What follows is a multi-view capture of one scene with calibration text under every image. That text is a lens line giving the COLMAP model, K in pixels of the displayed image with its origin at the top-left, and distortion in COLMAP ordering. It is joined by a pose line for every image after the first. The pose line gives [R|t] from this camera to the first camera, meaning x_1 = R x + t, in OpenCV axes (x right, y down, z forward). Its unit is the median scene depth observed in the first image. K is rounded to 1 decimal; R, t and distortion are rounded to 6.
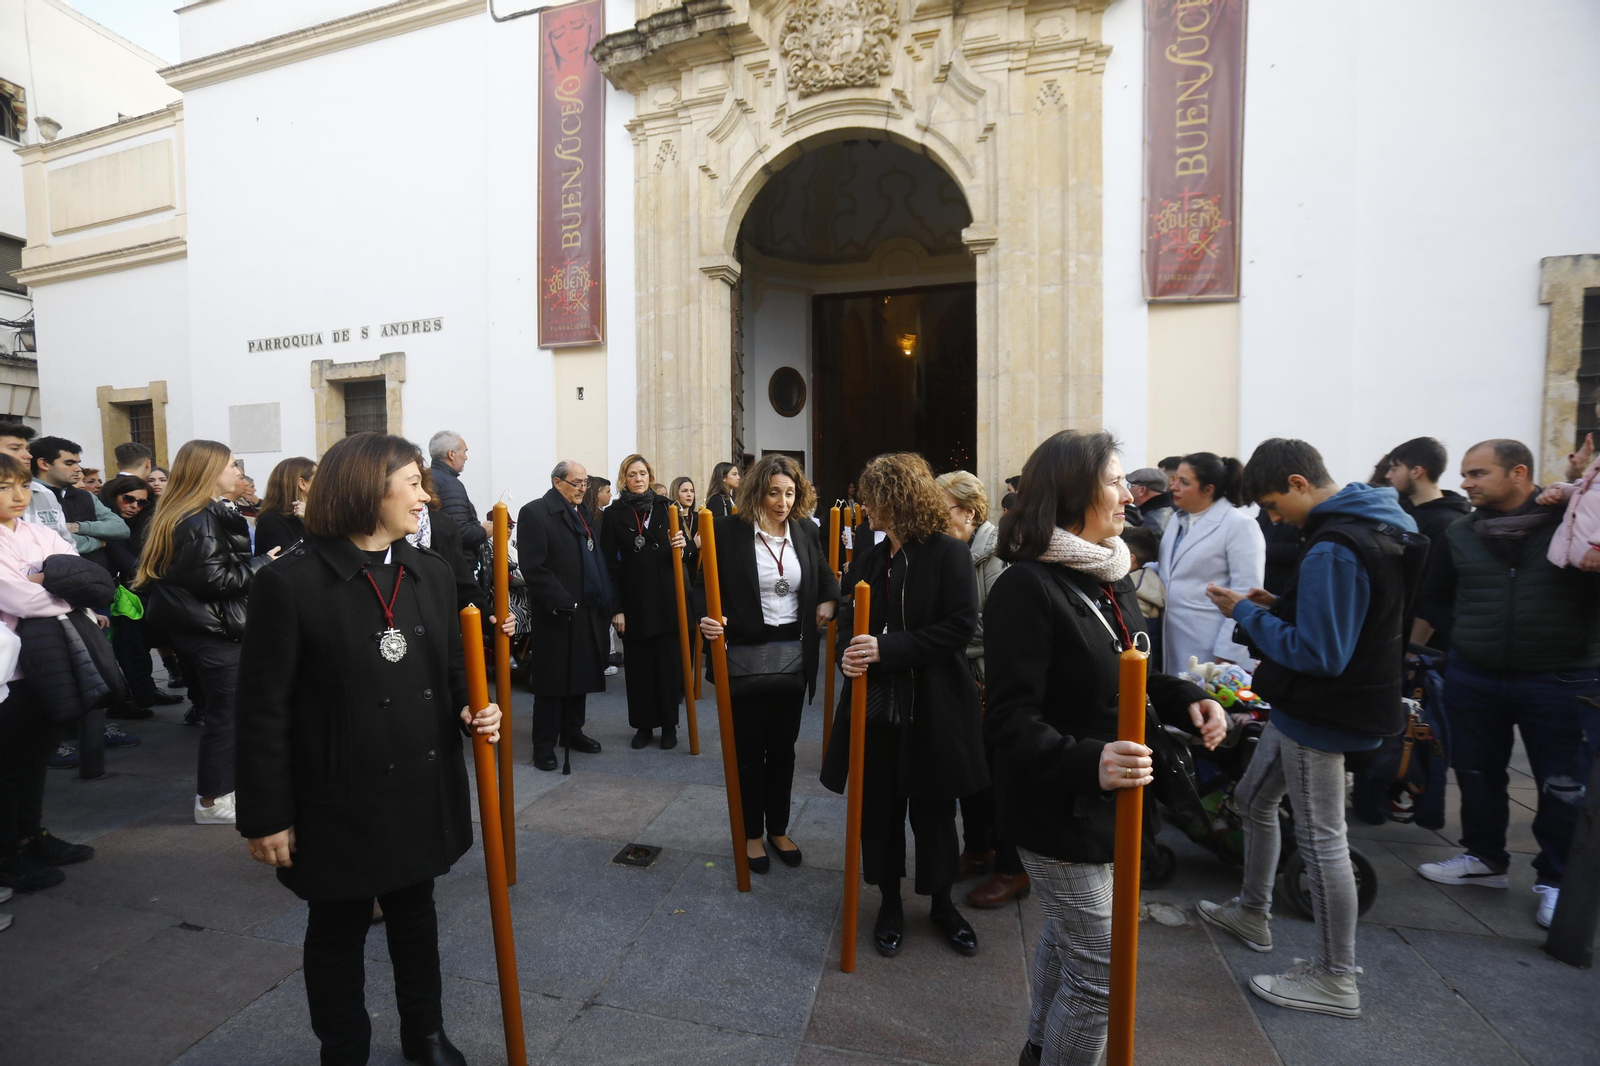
lens RADIAL K [[732.1, 0, 804.2], [0, 732.1, 533.6], [0, 0, 1]] dist [-0.064597, 0.020876]
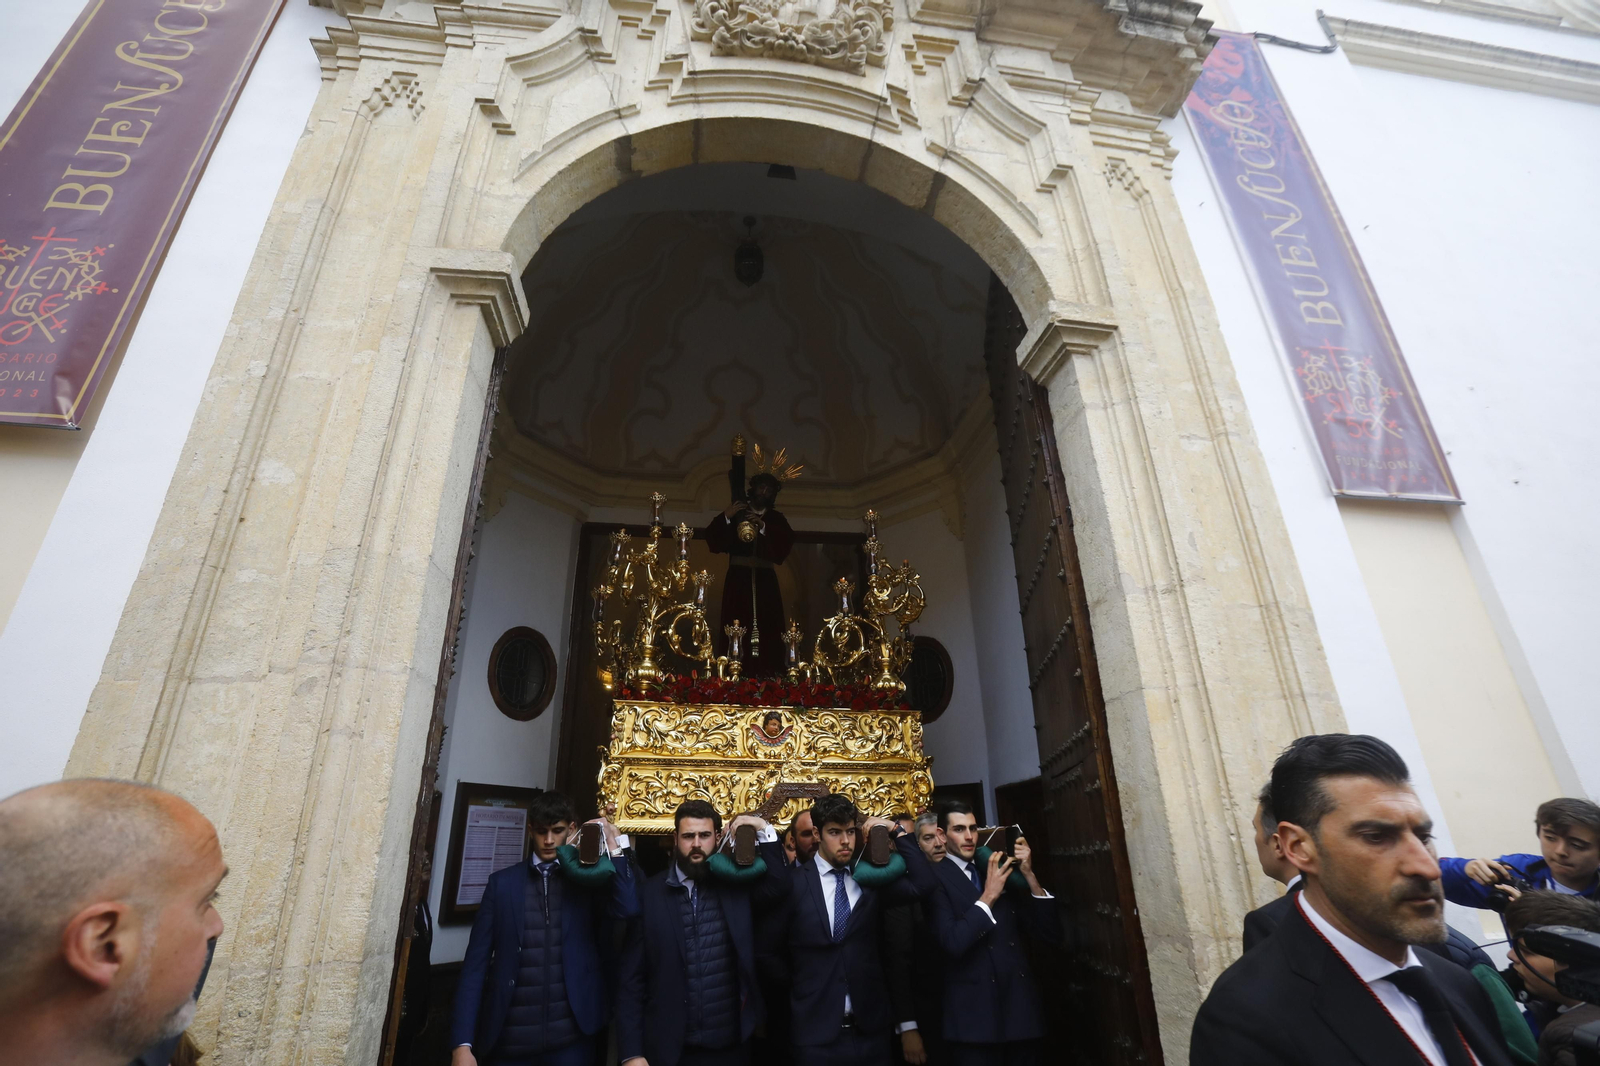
lens RADIAL K [[732.1, 0, 792.8], [0, 732.1, 540.4], [0, 0, 1]] dist [-0.064597, 0.020876]
pose [[0.908189, 0.156192, 0.388324, -0.103815], [0.036736, 0.894439, -0.445679, -0.061454], [-0.416944, 0.419027, 0.806582, 0.735032]]
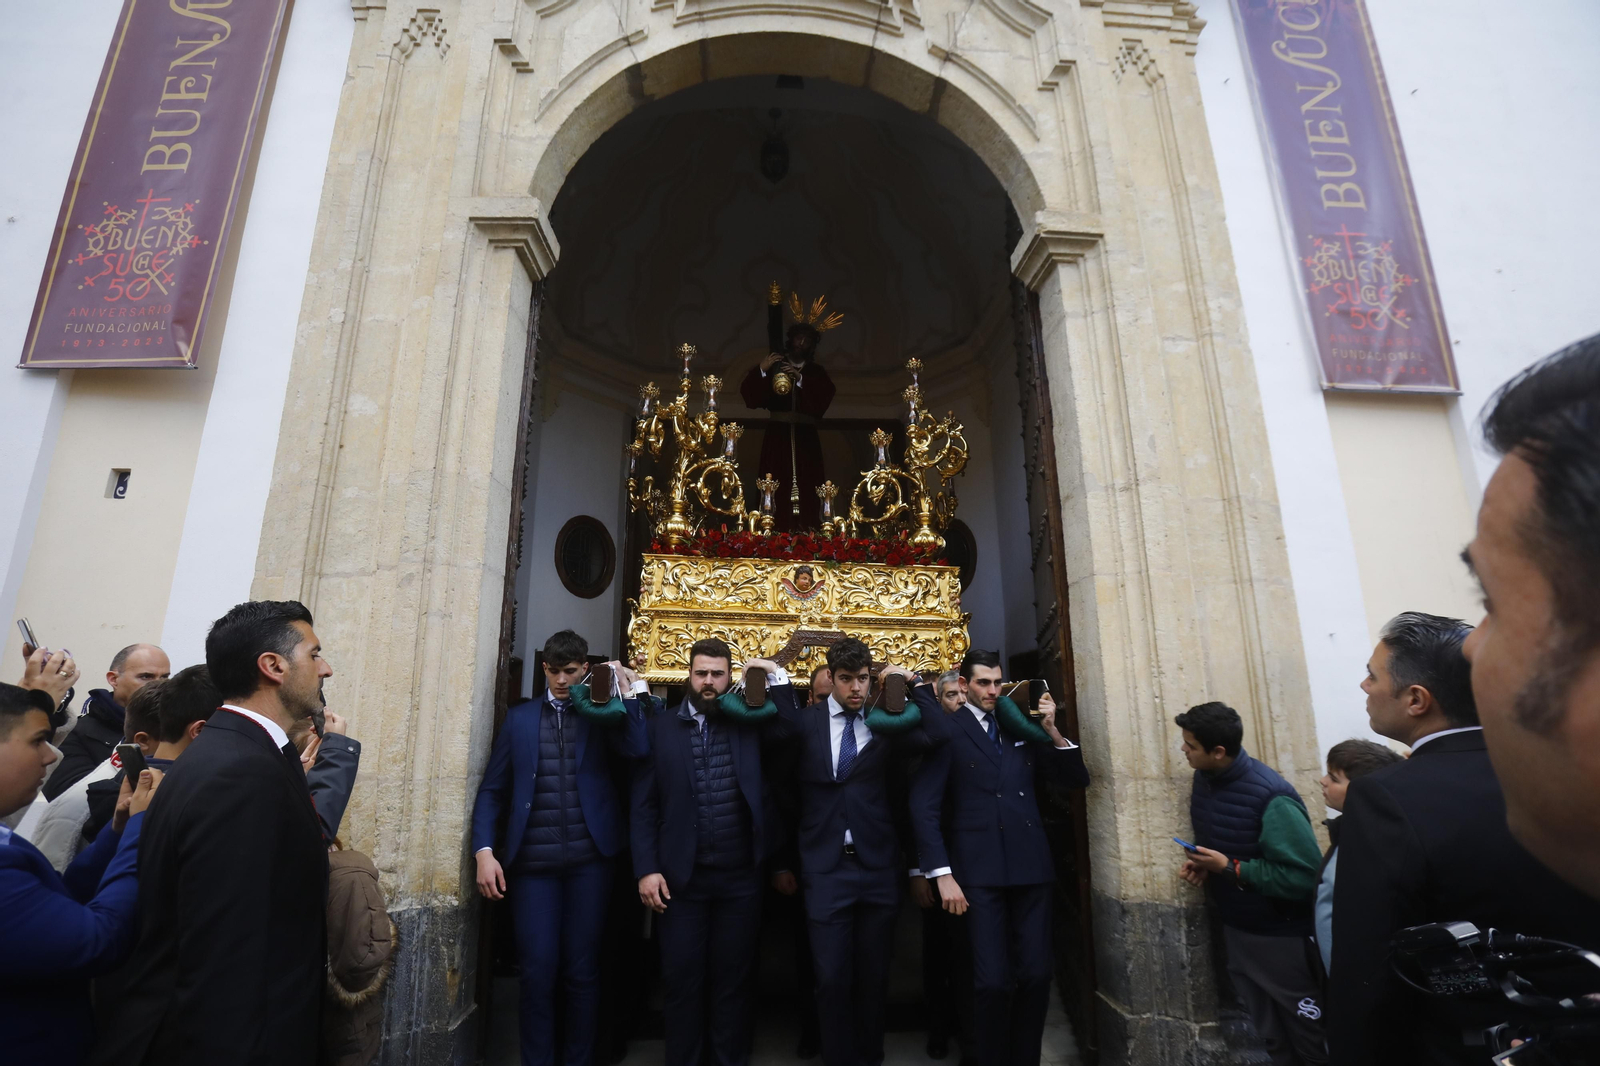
lens RADIAL K [[732.1, 0, 790.2], [0, 732.1, 542.1], [0, 0, 1]] dist [-0.064597, 0.020876]
pose [[0.943142, 0.077272, 0.323285, -0.094240], [0.019063, 0.958427, -0.284701, -0.050795], [-0.331844, 0.274676, 0.902459, 0.651519]]
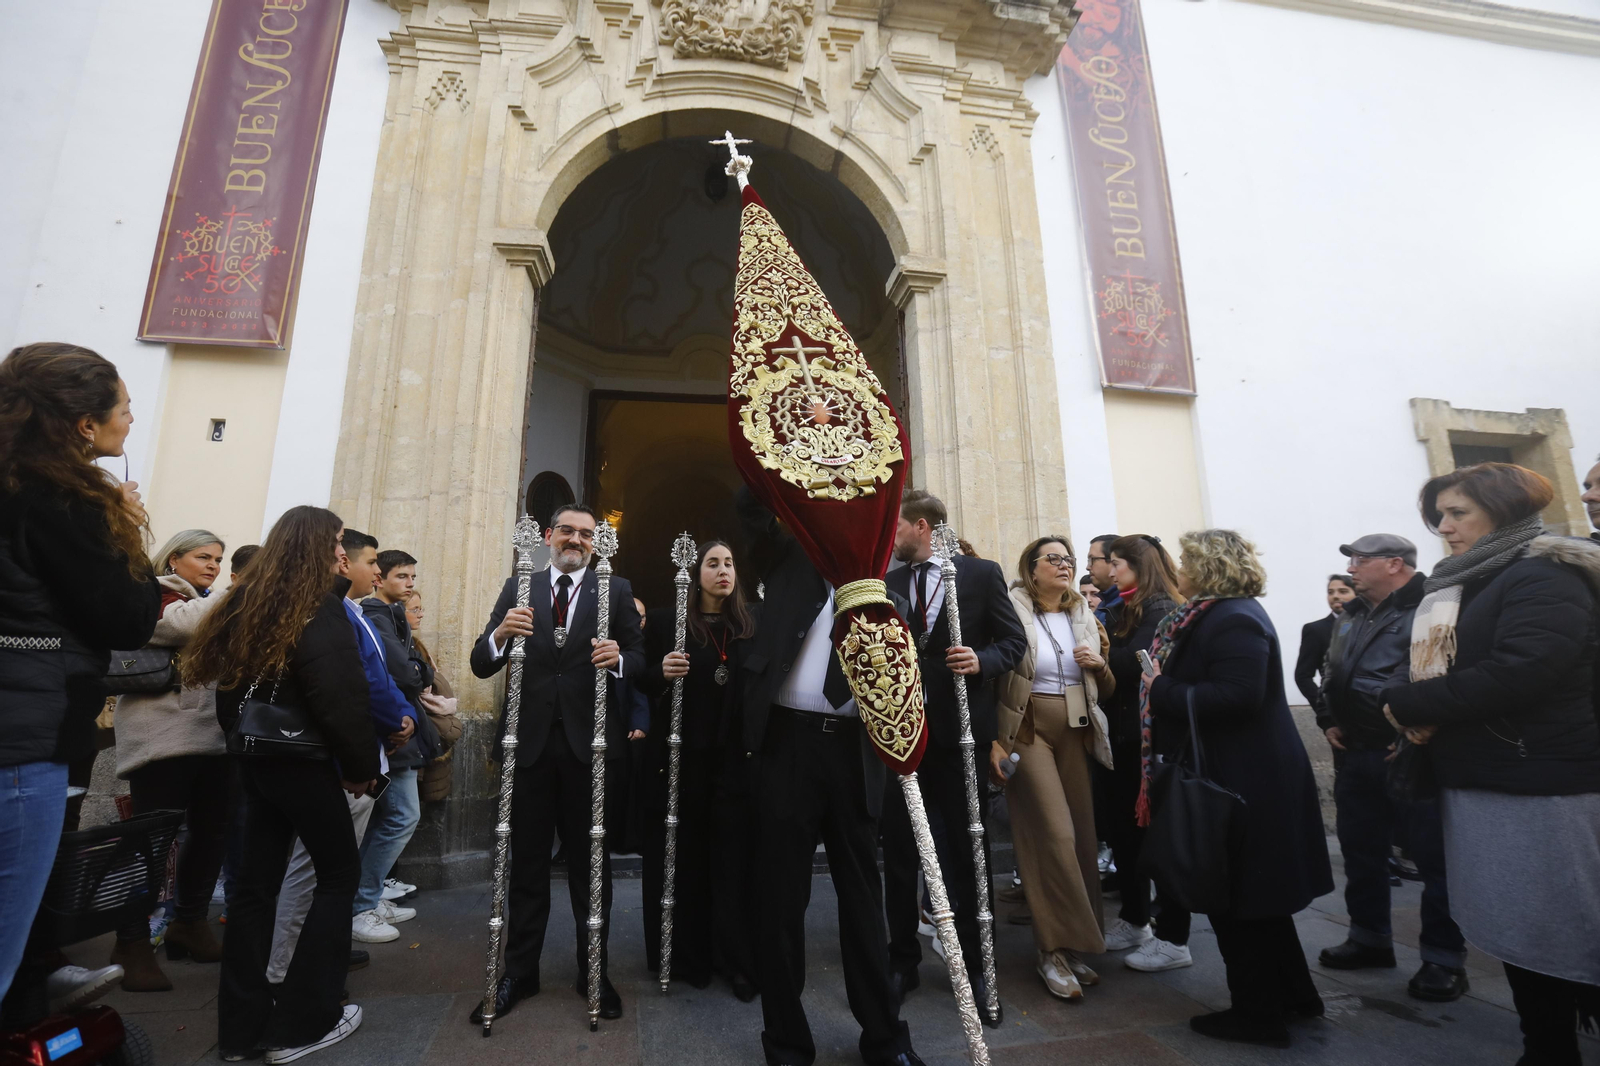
lens RADIAL K [[732.1, 0, 793.9], [0, 732.1, 539.8], [0, 0, 1]] dist [-0.064597, 0.020876]
pose [[0.908156, 0.083662, 0.410187, -0.155701], [0.026817, 0.966189, -0.256438, 0.042890], [-0.417772, 0.243886, 0.875207, 0.465352]]
